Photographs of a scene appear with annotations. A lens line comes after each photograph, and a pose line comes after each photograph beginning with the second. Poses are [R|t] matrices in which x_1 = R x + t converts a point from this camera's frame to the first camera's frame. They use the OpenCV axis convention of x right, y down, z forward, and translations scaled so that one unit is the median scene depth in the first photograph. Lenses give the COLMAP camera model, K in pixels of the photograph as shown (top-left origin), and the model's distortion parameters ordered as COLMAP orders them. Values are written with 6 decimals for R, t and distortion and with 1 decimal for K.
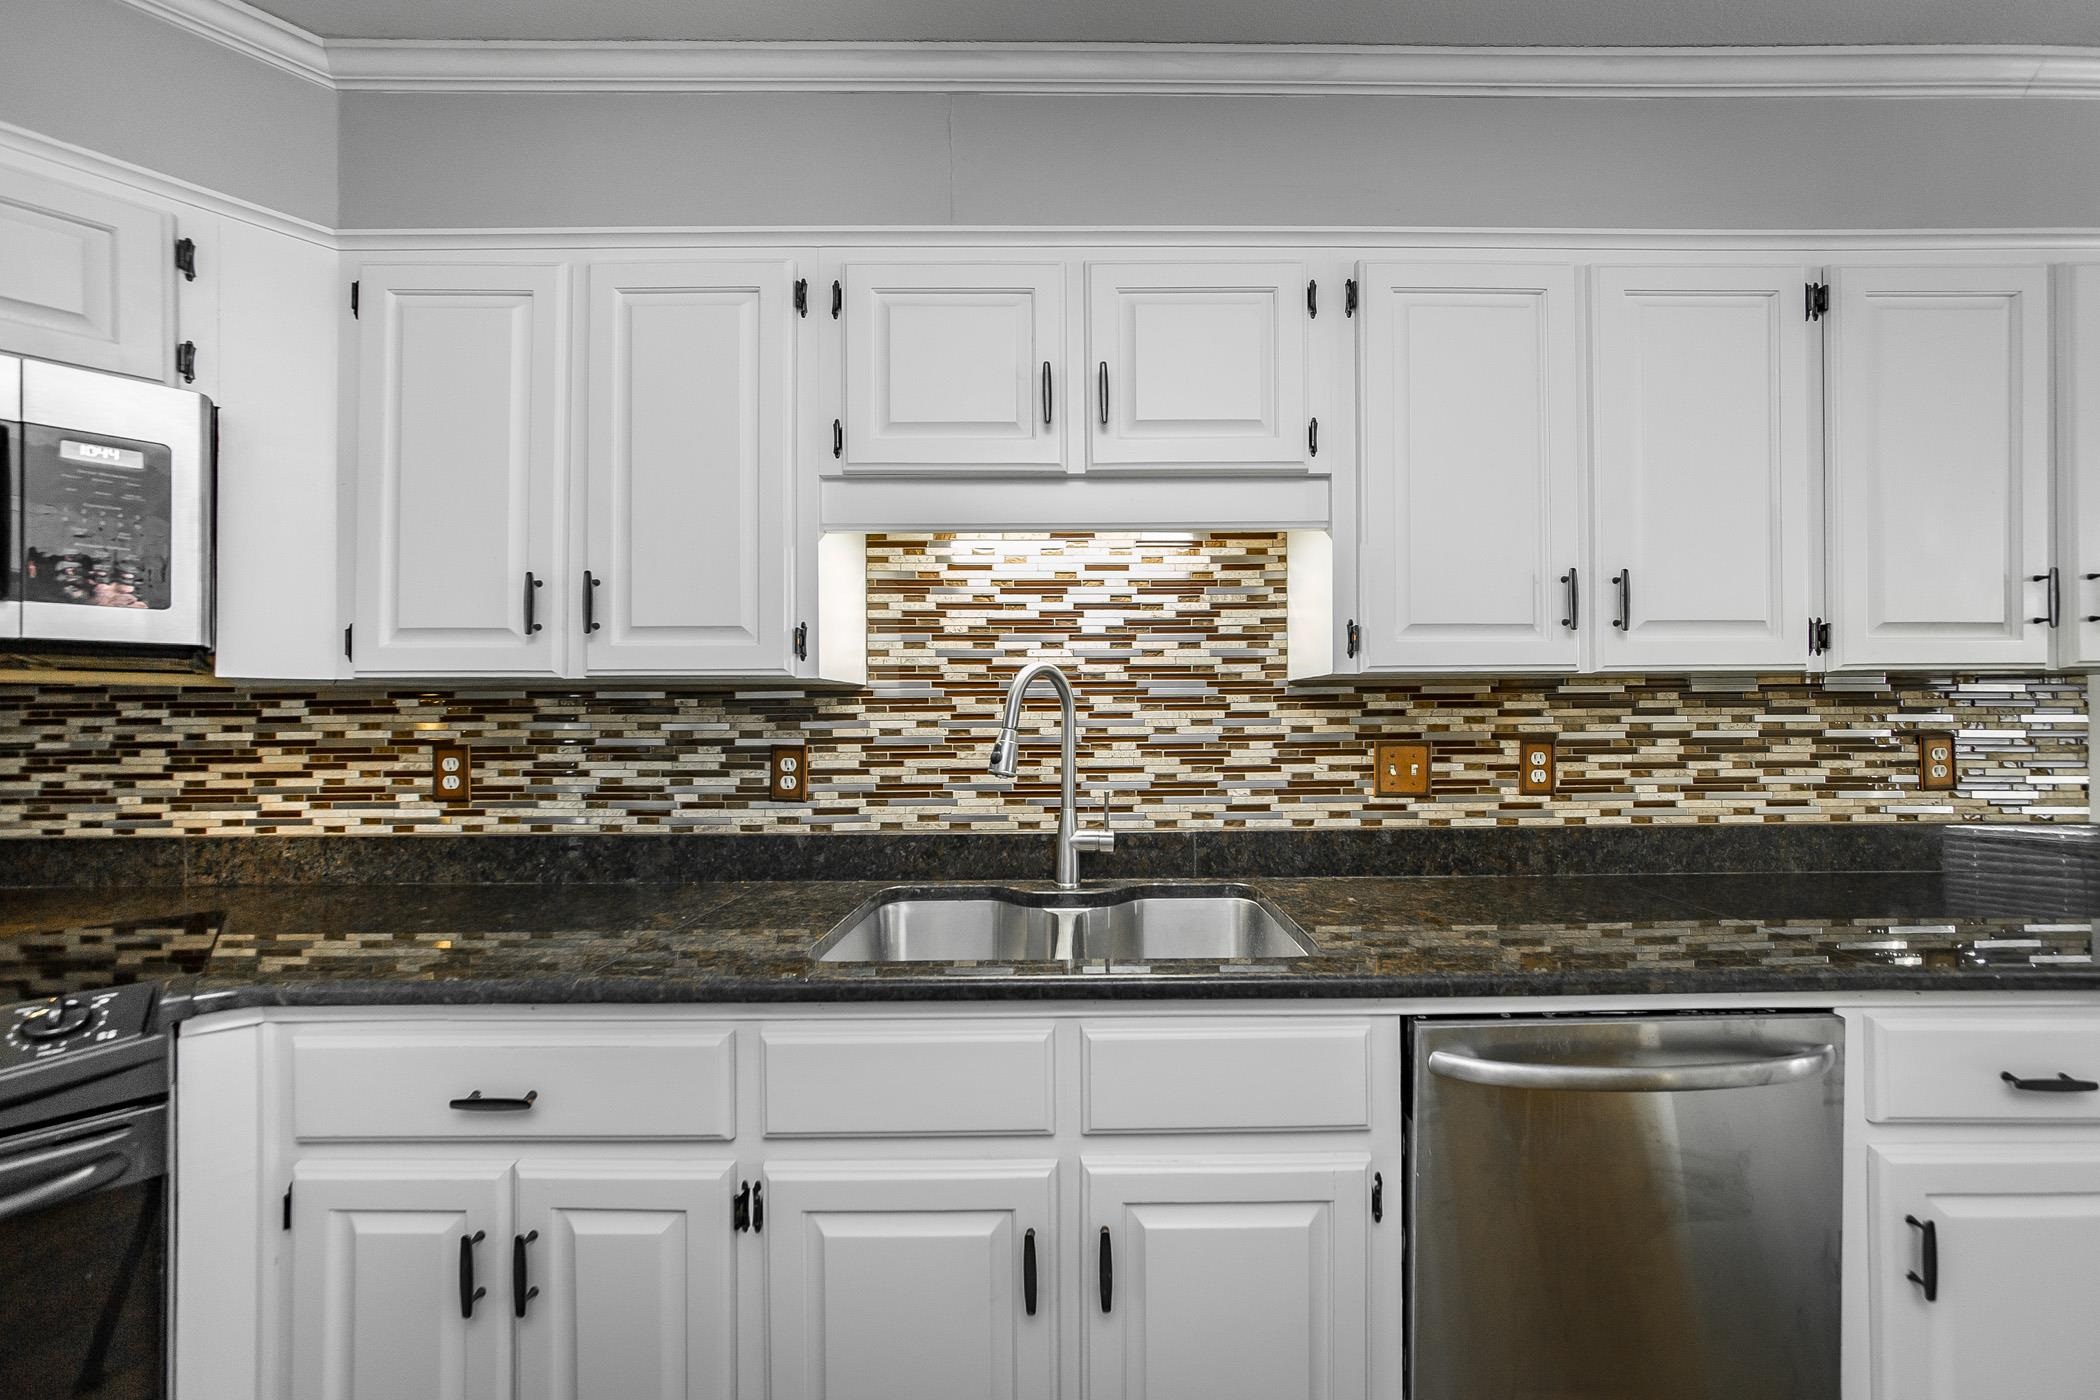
lens RADIAL K [[776.1, 0, 1063.0], [0, 776.1, 713.8], [0, 0, 1]] dist [-0.011243, 0.002220]
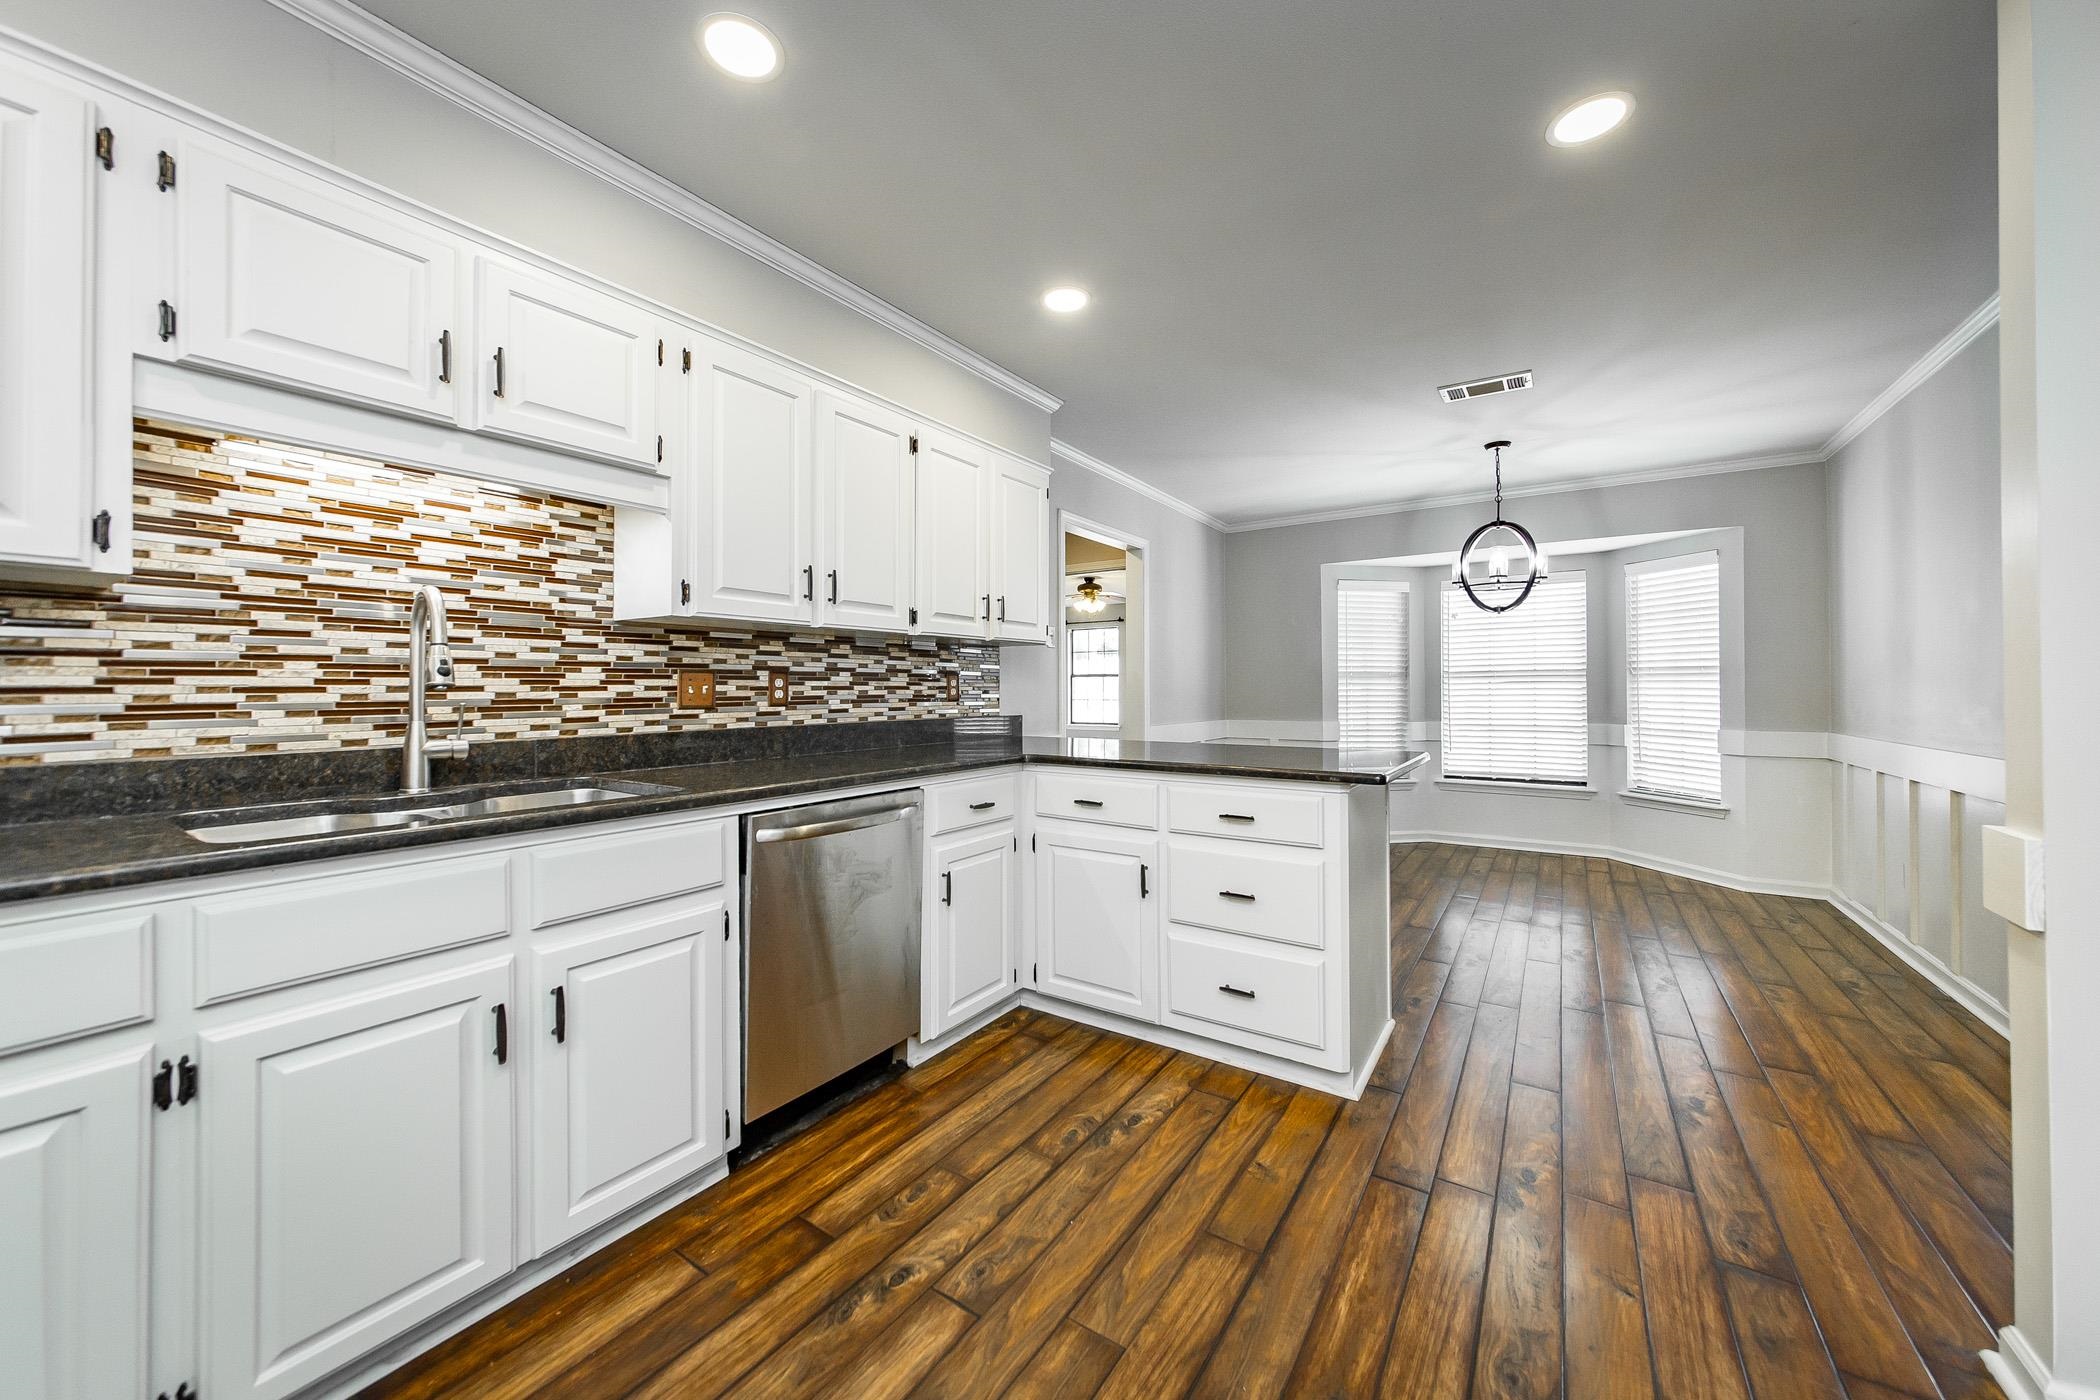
lens RADIAL K [[776.1, 0, 1056.2], [0, 776.1, 685.4], [0, 0, 1]] dist [-0.011243, 0.002220]
pose [[0.556904, 0.006731, 0.830550, -0.373149], [-0.005841, 0.999974, -0.004188, 0.067014], [-0.830557, -0.002519, 0.556929, -0.334406]]
